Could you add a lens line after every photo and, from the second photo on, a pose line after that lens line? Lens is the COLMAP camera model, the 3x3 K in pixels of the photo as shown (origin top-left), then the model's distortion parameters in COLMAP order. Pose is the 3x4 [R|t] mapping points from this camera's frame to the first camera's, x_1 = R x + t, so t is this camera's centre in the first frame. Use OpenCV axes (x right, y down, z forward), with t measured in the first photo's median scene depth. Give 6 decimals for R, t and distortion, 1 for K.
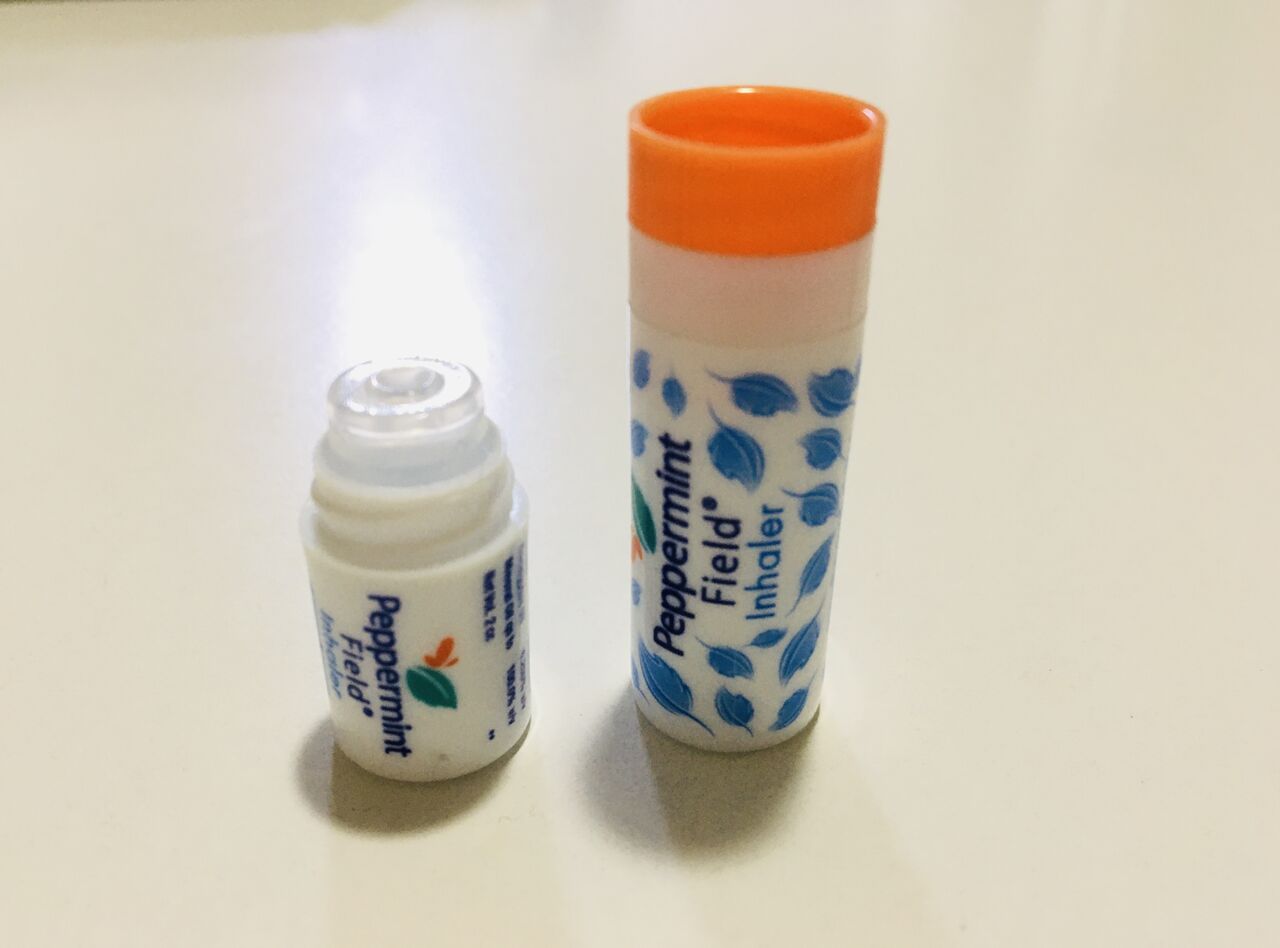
lens RADIAL K [[1160.1, 0, 641.6], [0, 1160.1, 476.4], [0, 0, 1]] dist [0.005989, 0.001907]
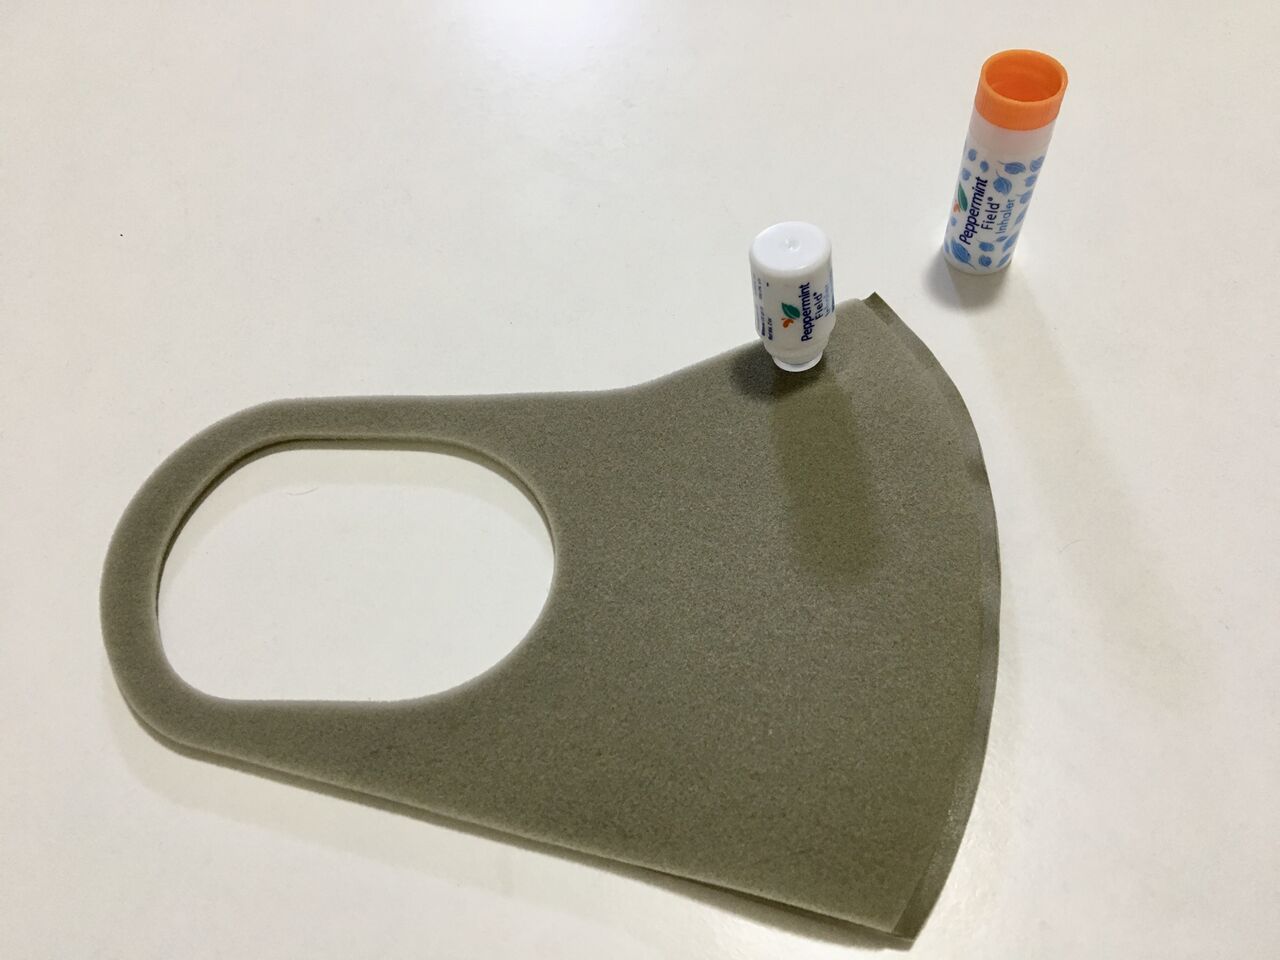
lens RADIAL K [[1160.1, 0, 647.7], [0, 1160.1, 474.1], [0, 0, 1]] dist [0.005989, 0.001907]
pose [[0.999591, -0.028171, -0.004903, -0.832224], [0.027380, 0.893508, 0.448212, -0.710172], [-0.008245, -0.448163, 0.893914, -2.015563]]
